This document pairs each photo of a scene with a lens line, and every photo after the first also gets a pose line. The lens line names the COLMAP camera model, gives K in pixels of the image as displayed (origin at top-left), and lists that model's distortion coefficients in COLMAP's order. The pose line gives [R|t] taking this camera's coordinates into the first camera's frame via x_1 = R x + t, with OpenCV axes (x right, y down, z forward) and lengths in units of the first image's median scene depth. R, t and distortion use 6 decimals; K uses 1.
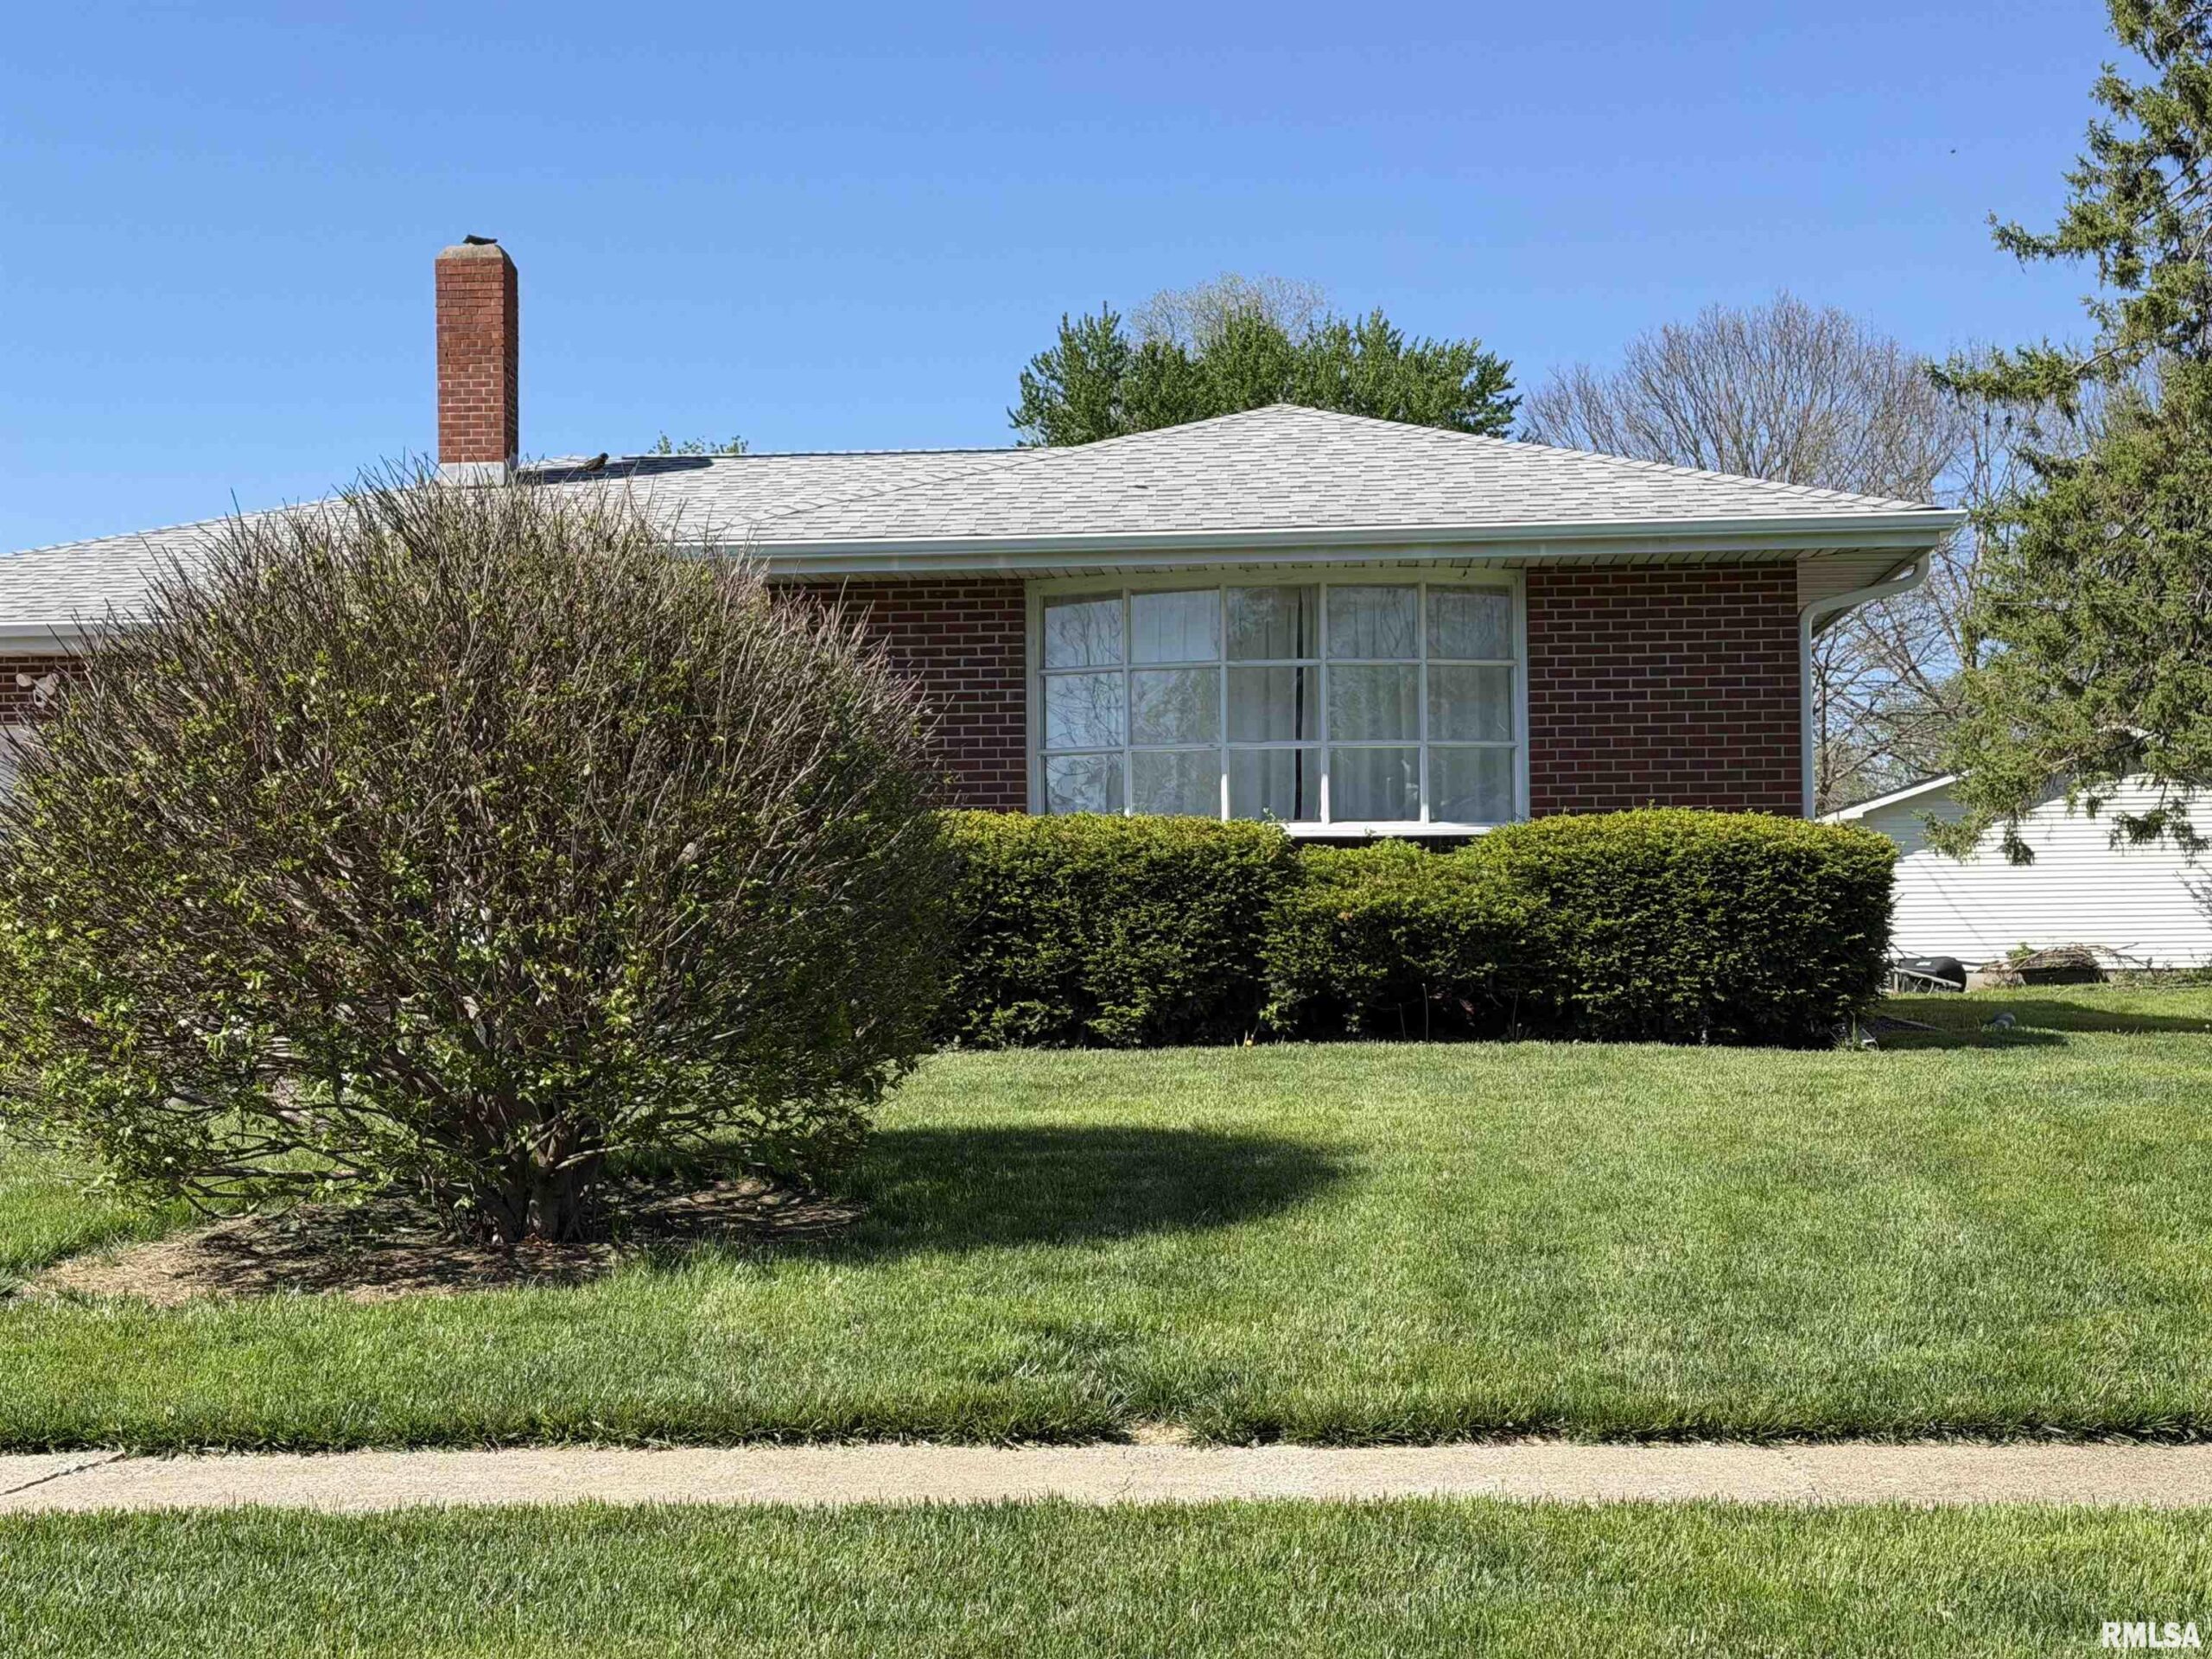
lens RADIAL K [[3099.4, 0, 1106.0], [0, 3099.4, 829.5], [0, 0, 1]] dist [0.148736, -0.042104]
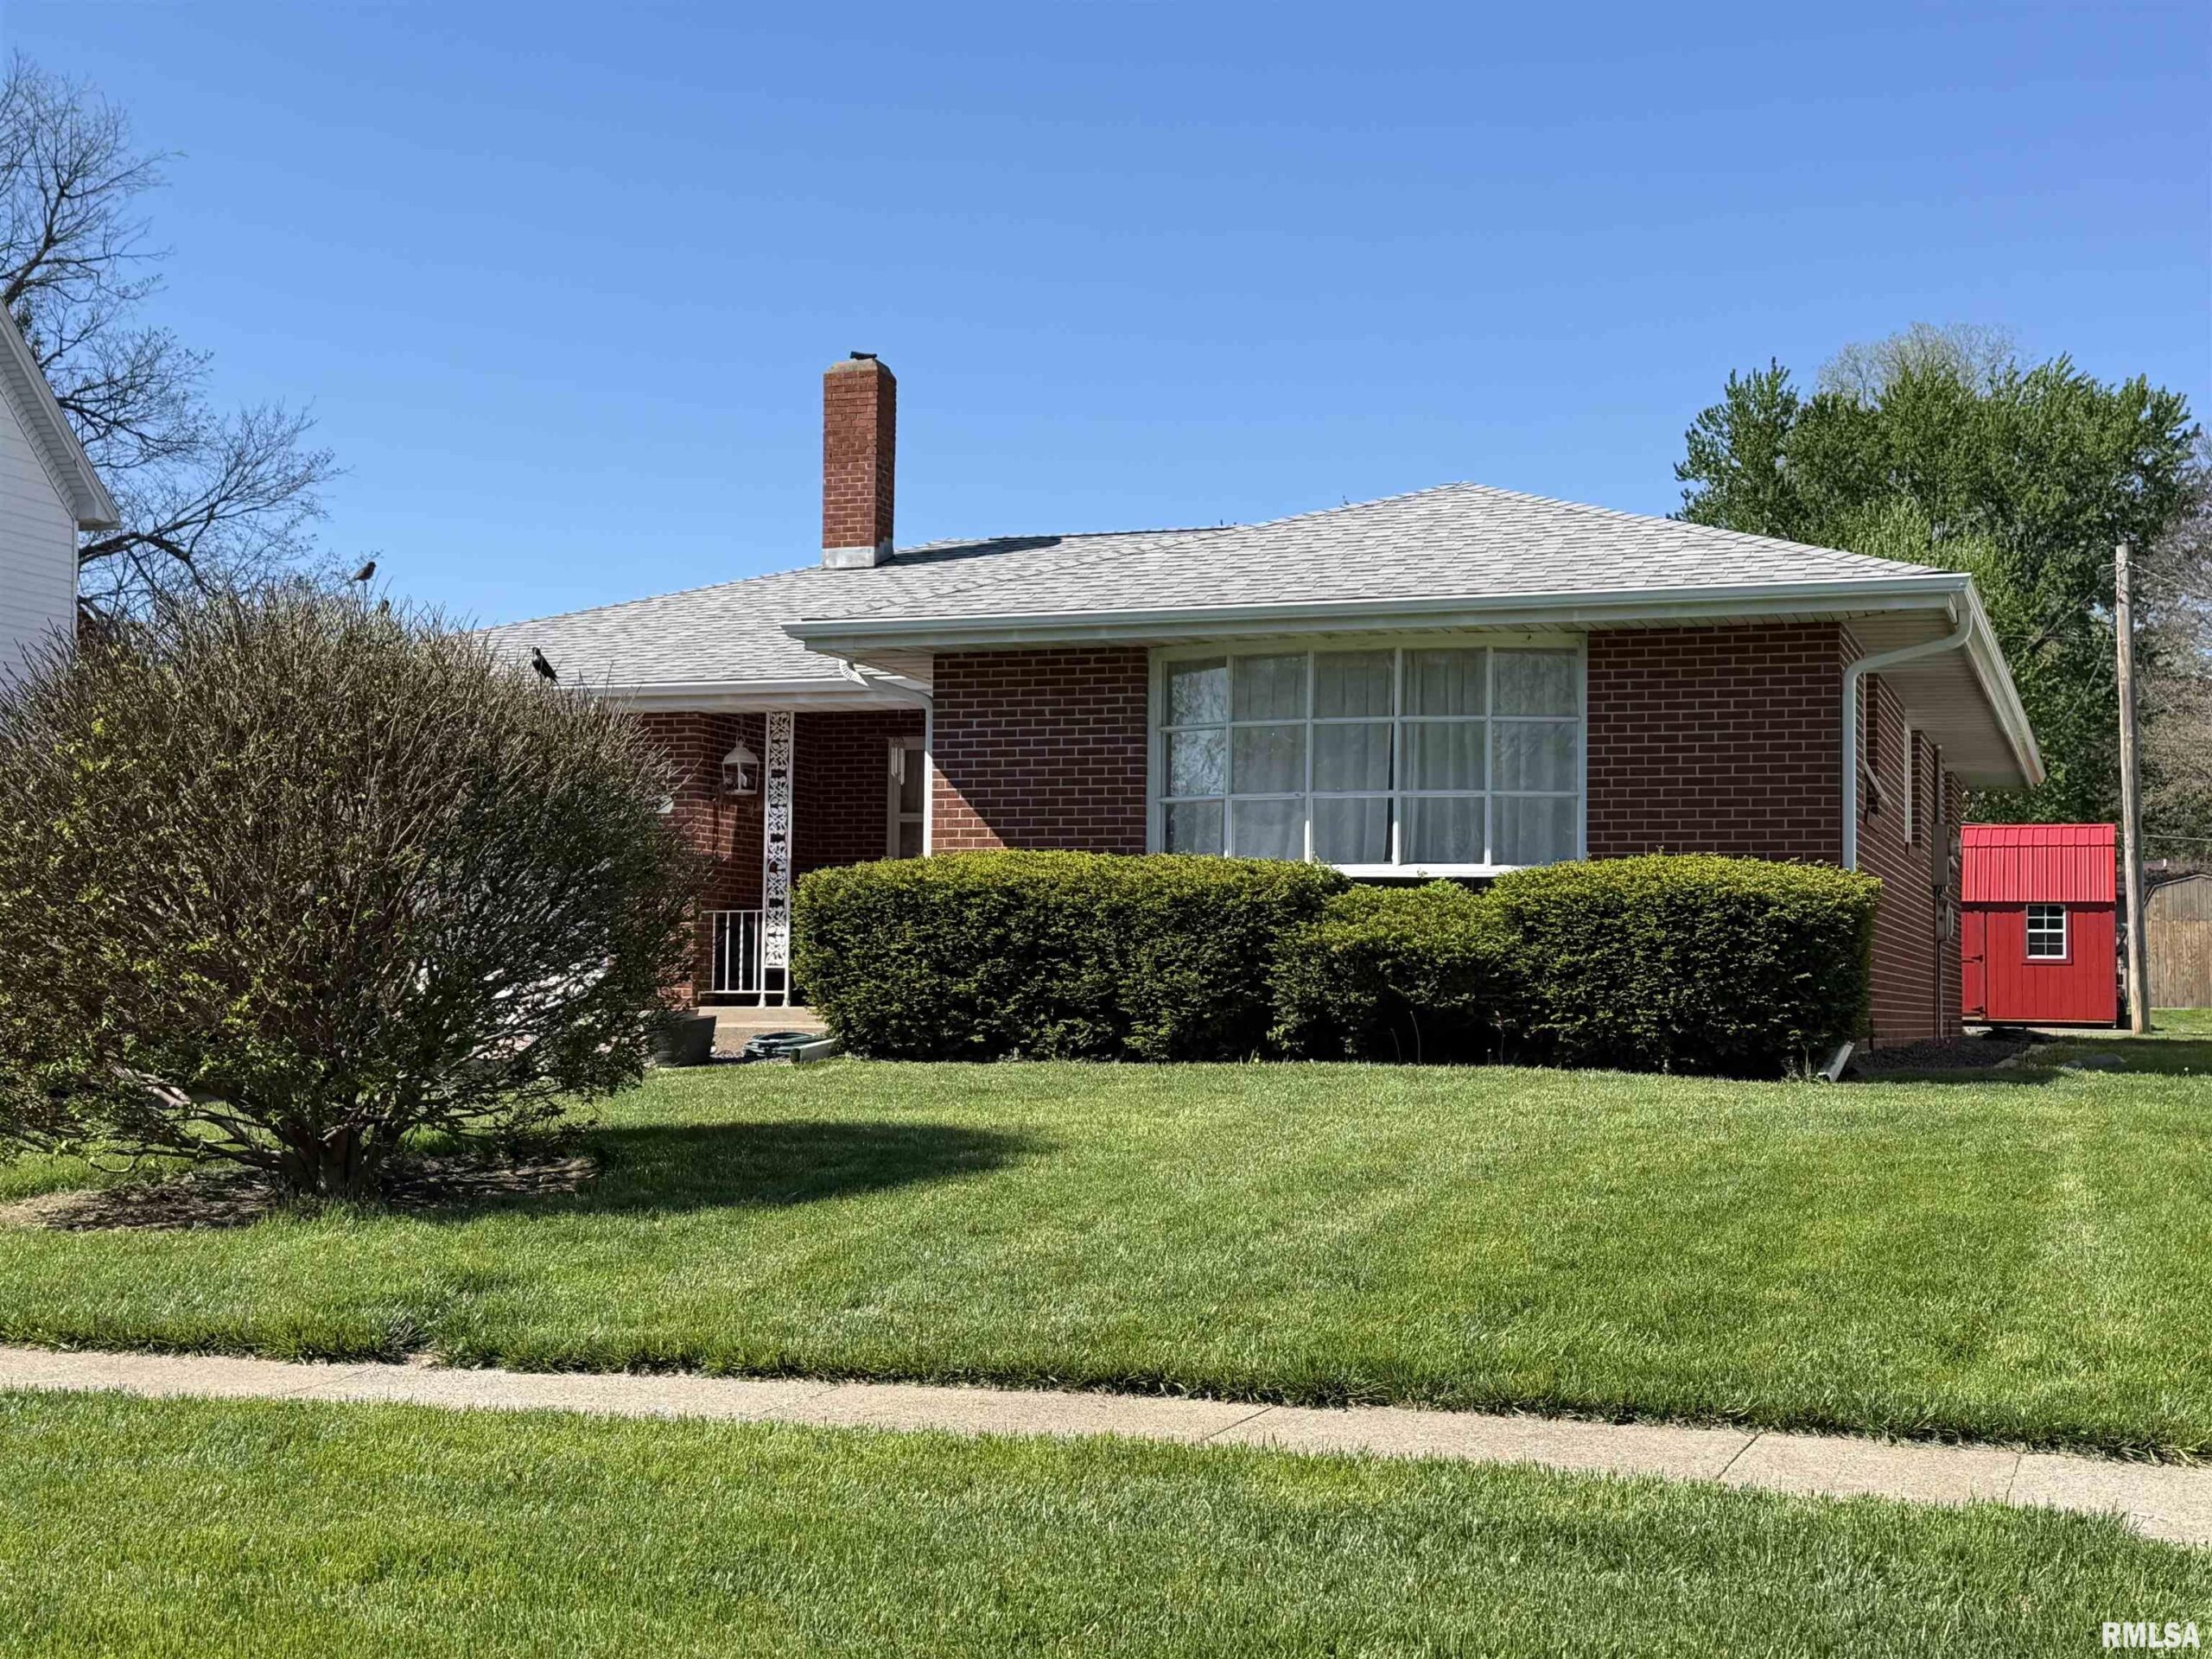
lens RADIAL K [[2913.2, 0, 1106.0], [0, 2913.2, 829.5], [0, 0, 1]] dist [0.185122, 0.004345]
pose [[0.966452, 0.004870, -0.256801, 0.262646], [-0.007820, 0.999915, -0.010469, -0.003334], [0.256728, 0.012126, 0.966408, -0.035105]]
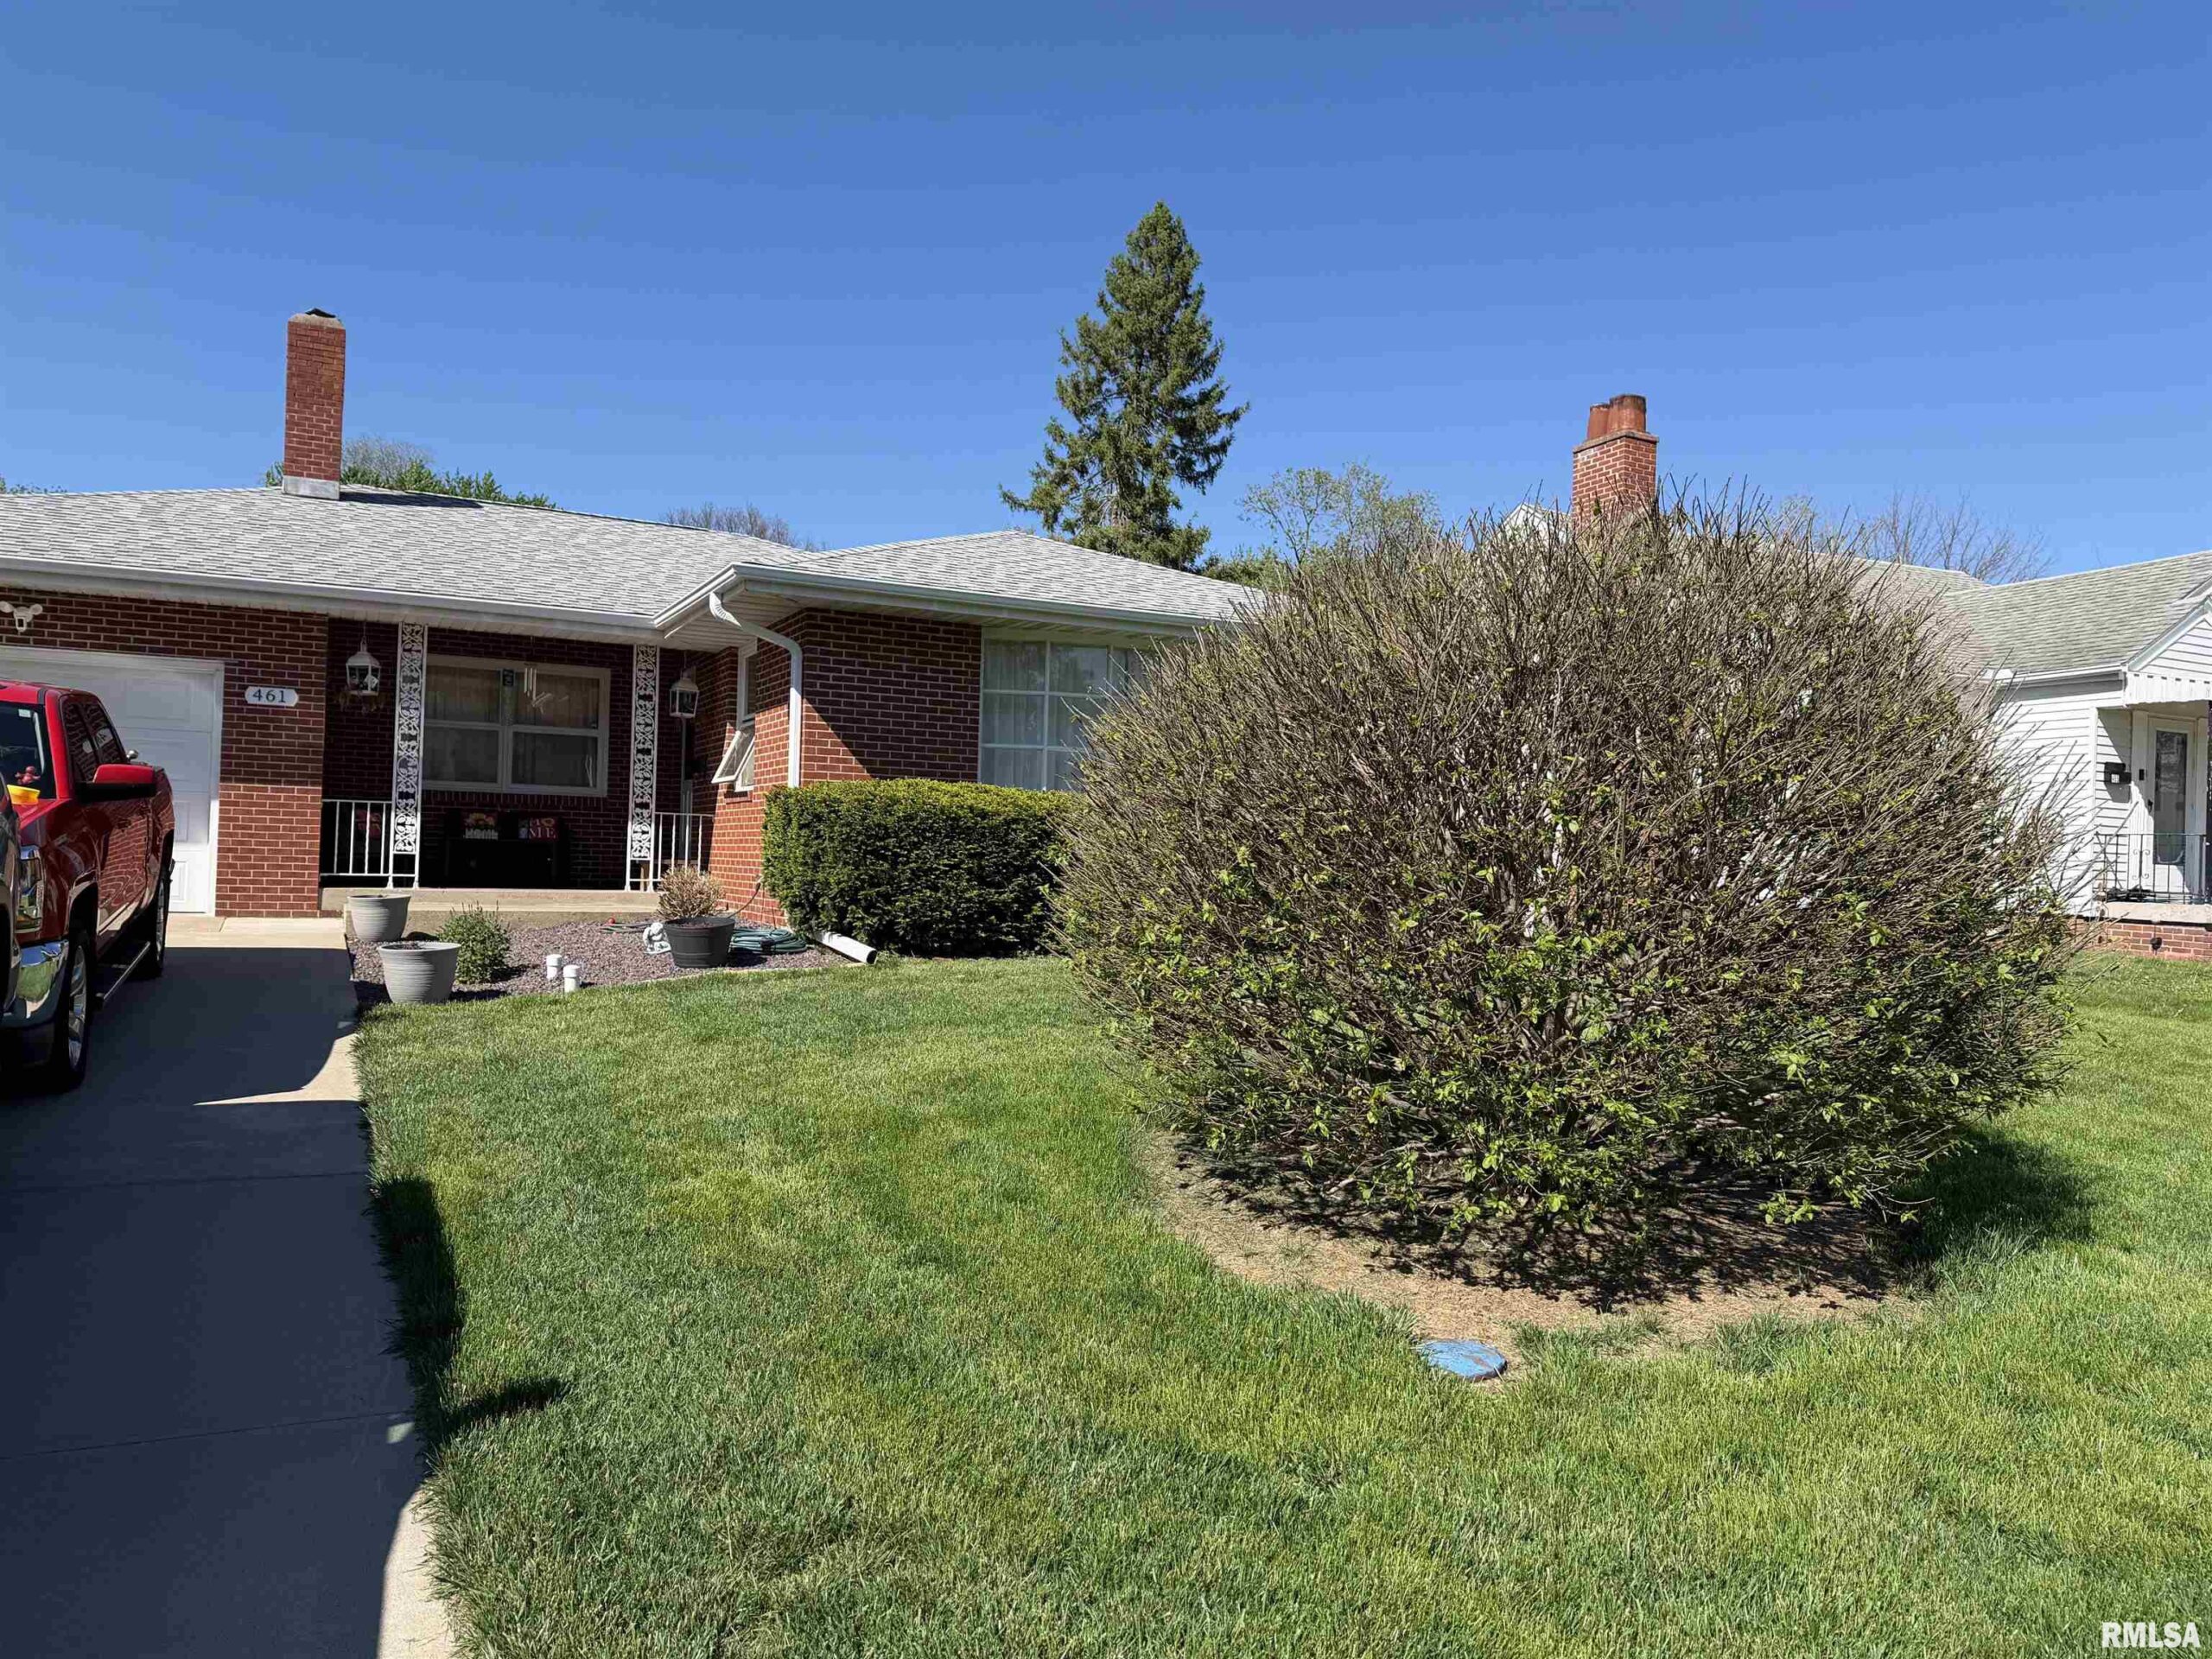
lens RADIAL K [[1524.8, 0, 1101.8], [0, 1524.8, 838.5], [0, 0, 1]] dist [0.152856, -0.216211]
pose [[0.860902, 0.043539, 0.506904, -0.382139], [-0.062441, 0.997841, 0.020339, 0.001287], [-0.504924, -0.049161, 0.861762, 0.387999]]
